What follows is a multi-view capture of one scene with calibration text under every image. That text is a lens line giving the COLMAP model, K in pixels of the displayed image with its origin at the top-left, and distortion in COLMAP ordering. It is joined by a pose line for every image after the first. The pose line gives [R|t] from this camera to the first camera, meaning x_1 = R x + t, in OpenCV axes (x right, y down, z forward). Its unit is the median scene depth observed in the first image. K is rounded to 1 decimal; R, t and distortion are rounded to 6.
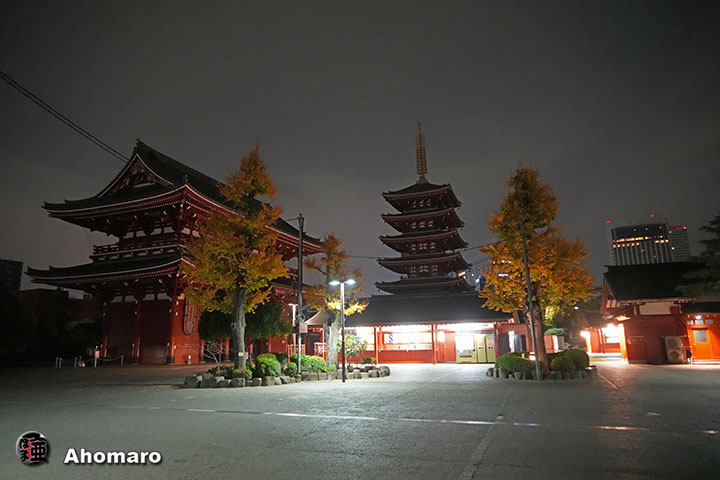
lens RADIAL K [[493.6, 0, 359.9], [0, 493.6, 235.8], [0, 0, 1]] dist [-0.031777, 0.015712]
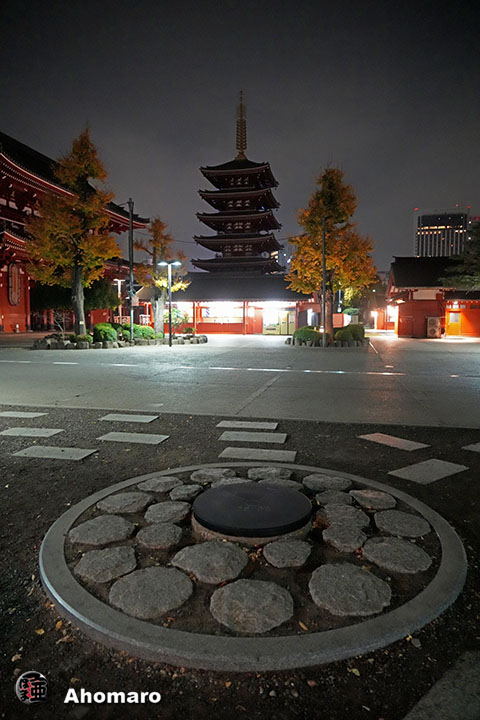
lens RADIAL K [[493.6, 0, 240.0], [0, 493.6, 355.0], [0, 0, 1]] dist [-0.031777, 0.015712]
pose [[0.990264, 0.011995, 0.138682, -0.026714], [-0.051008, 0.958250, 0.281345, -0.030418], [-0.129518, -0.285680, 0.949533, -0.161785]]
